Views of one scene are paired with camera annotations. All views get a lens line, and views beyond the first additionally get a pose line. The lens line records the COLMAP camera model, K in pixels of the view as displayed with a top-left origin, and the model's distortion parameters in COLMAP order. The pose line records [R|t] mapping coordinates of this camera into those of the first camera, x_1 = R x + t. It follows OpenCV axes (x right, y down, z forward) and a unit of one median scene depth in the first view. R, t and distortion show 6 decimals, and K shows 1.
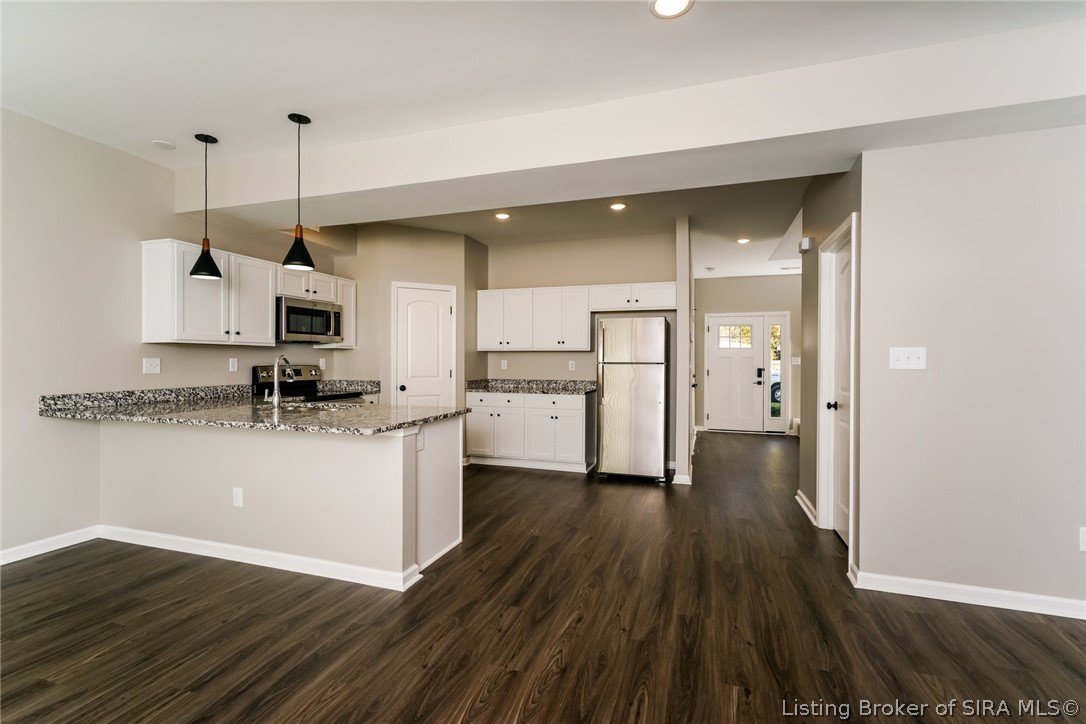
lens RADIAL K [[485.7, 0, 542.1], [0, 485.7, 365.5], [0, 0, 1]] dist [0.002657, 0.000620]
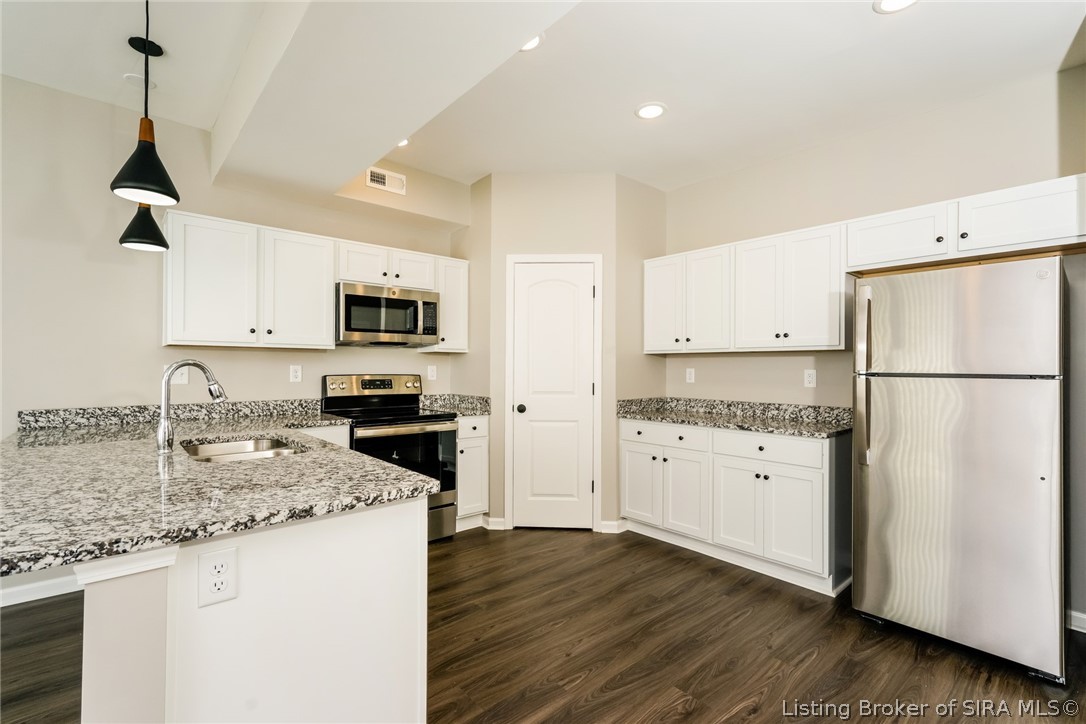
lens RADIAL K [[485.7, 0, 542.1], [0, 485.7, 365.5], [0, 0, 1]] dist [0.002657, 0.000620]
pose [[0.862984, -0.001800, -0.505228, 0.092448], [-0.006845, 0.999860, -0.015253, -0.004680], [0.505185, 0.016621, 0.862851, 0.455018]]
